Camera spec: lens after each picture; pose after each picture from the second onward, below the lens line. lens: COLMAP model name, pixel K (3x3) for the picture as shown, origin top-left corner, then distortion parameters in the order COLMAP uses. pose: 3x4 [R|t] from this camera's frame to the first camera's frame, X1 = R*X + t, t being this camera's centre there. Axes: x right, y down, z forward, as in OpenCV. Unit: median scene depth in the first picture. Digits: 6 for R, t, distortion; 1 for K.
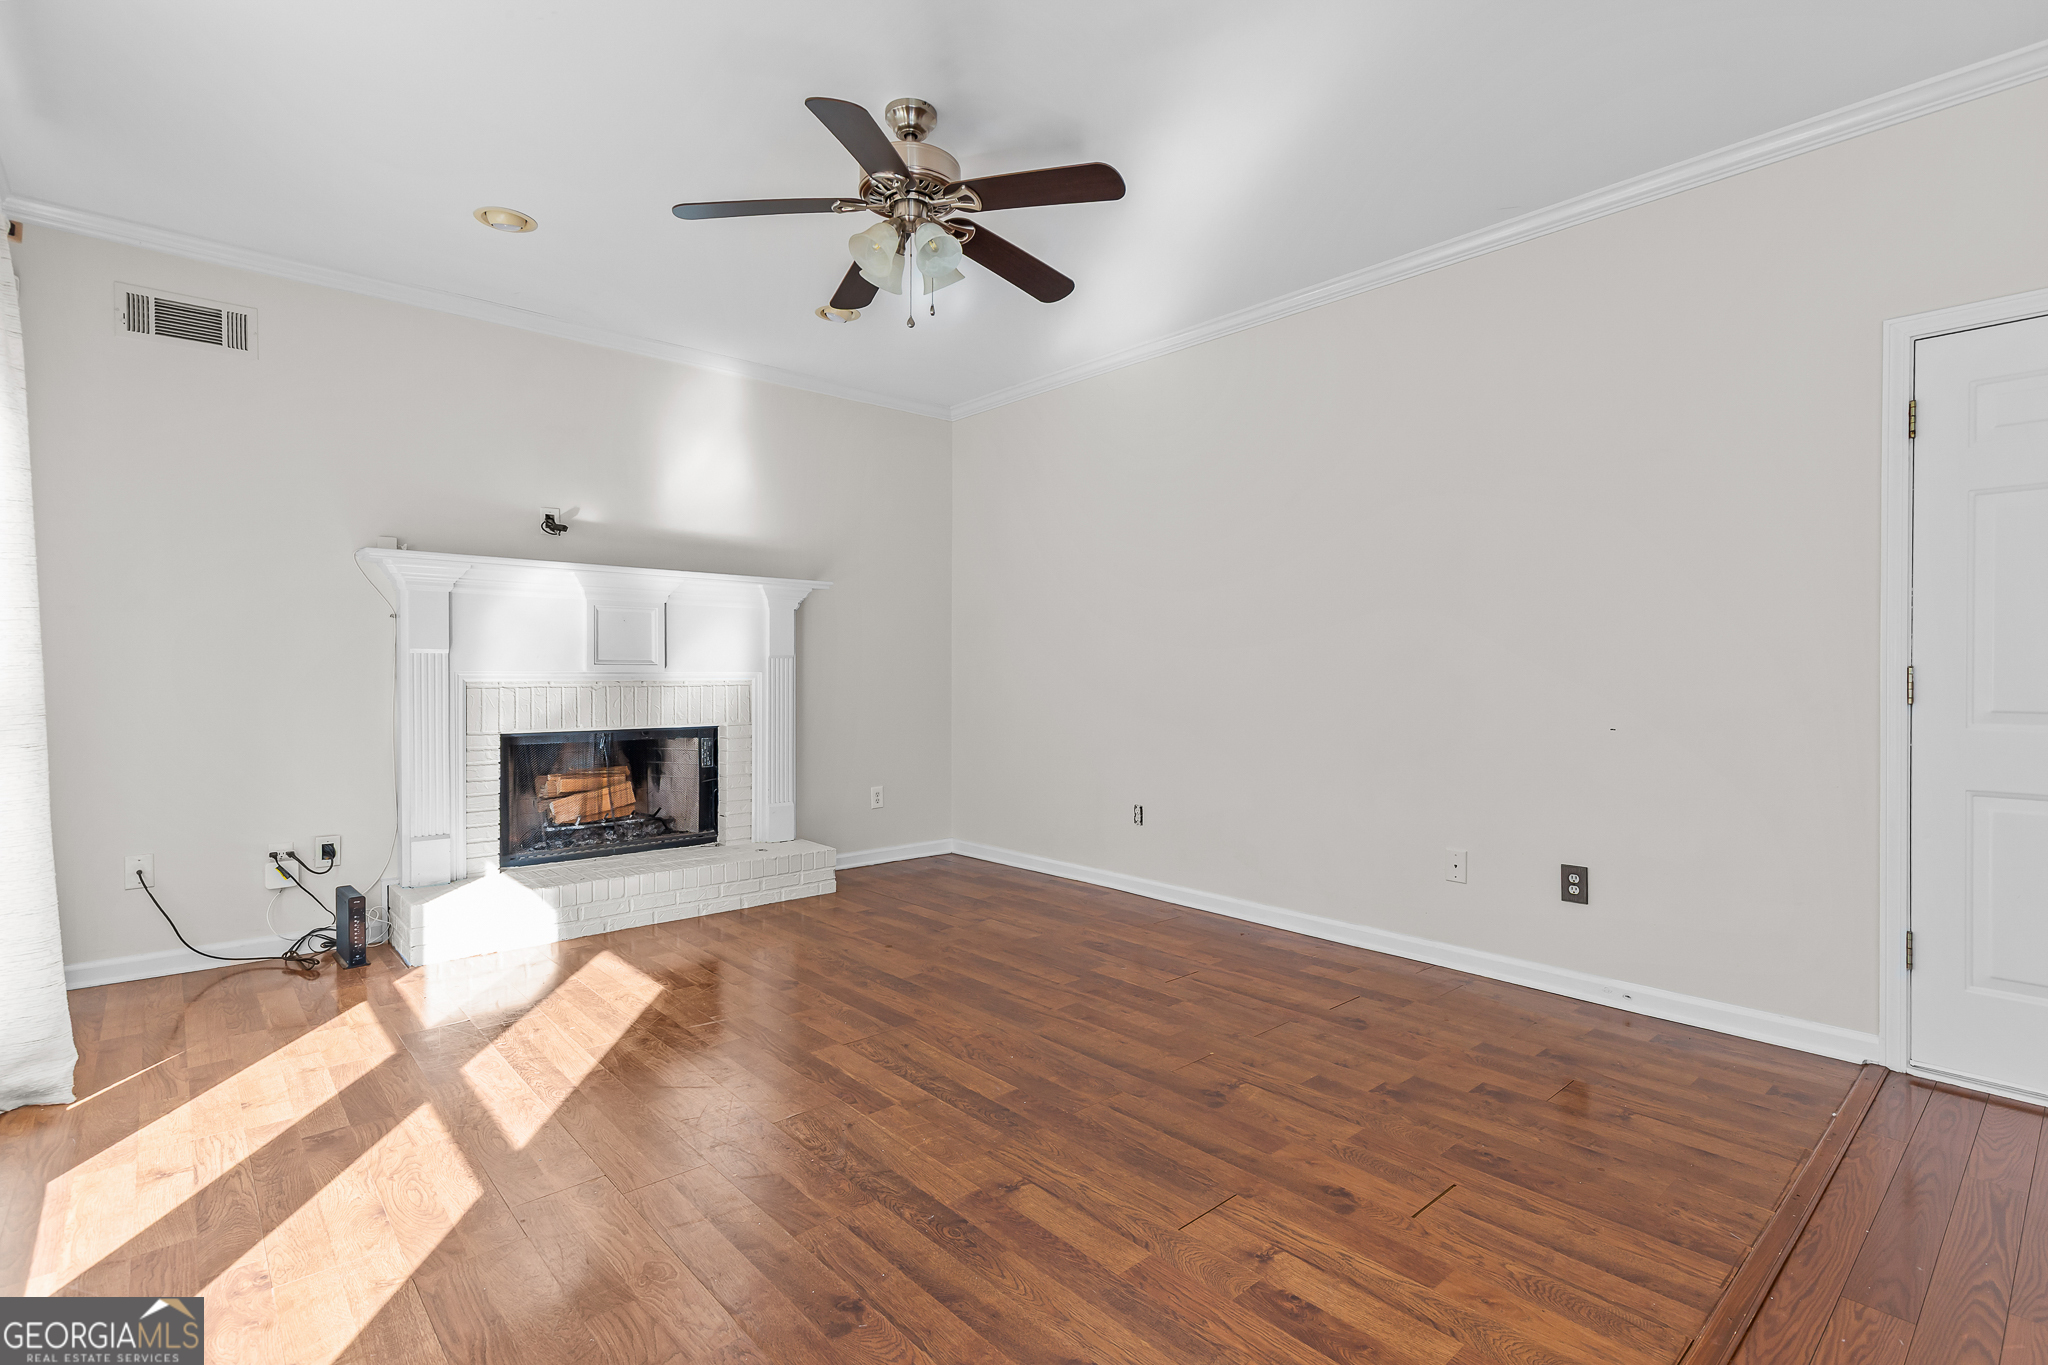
lens RADIAL K [[966.3, 0, 1034.8], [0, 966.3, 682.0], [0, 0, 1]] dist [0.000088, 0.000374]
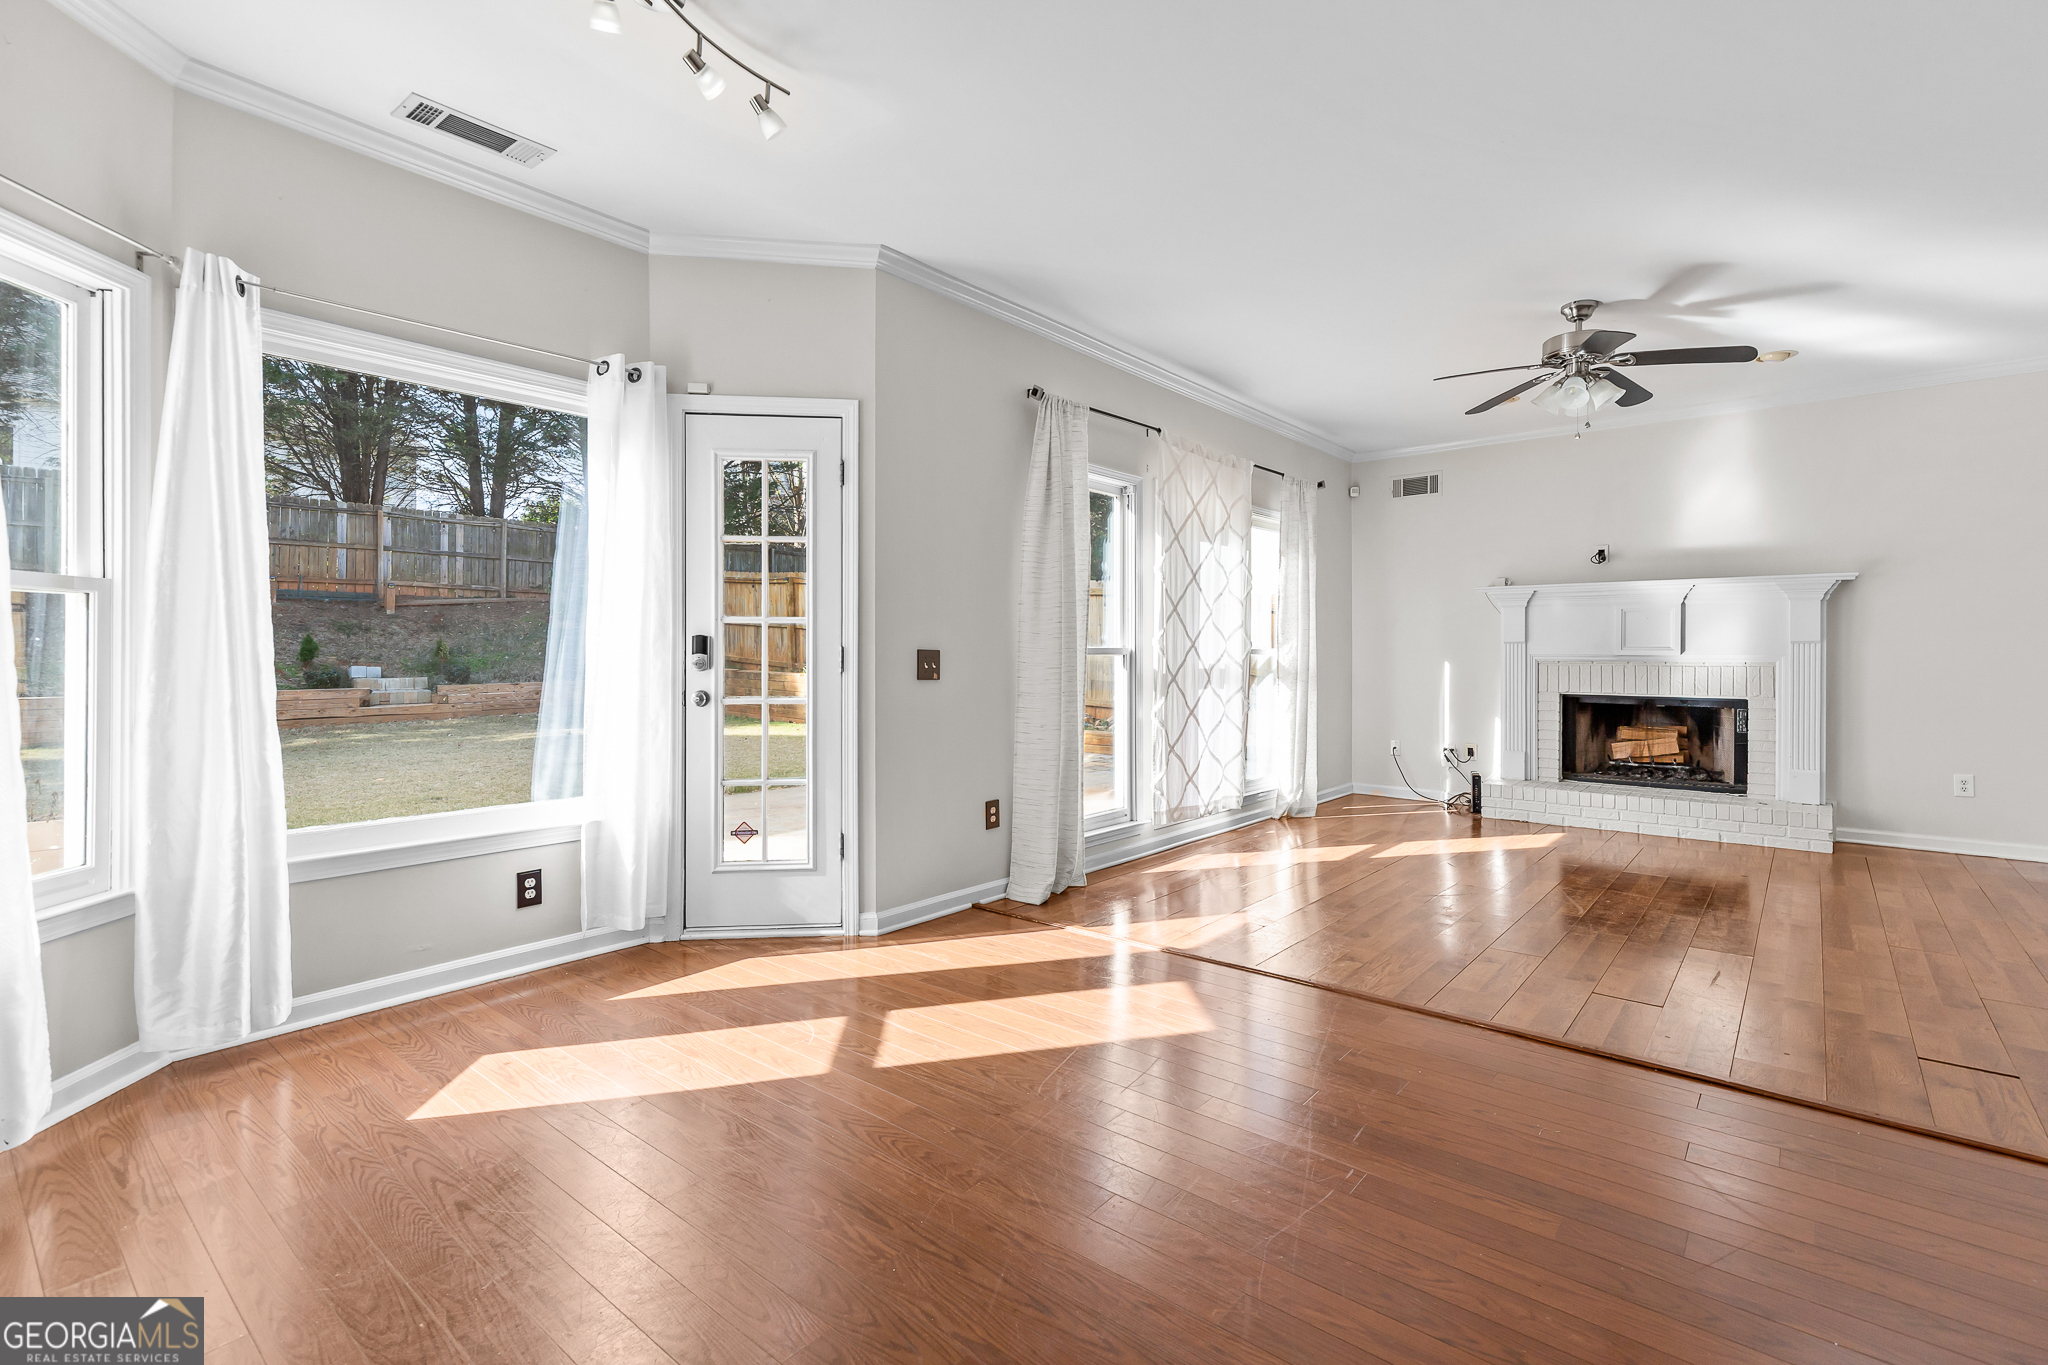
lens RADIAL K [[927.8, 0, 1033.8], [0, 927.8, 659.5], [0, 0, 1]] dist [0.002051, 0.000064]
pose [[0.138910, 0.005473, -0.990290, 0.803216], [-0.012326, 0.999917, 0.003797, 0.001571], [0.990228, 0.011678, 0.138966, -0.066487]]
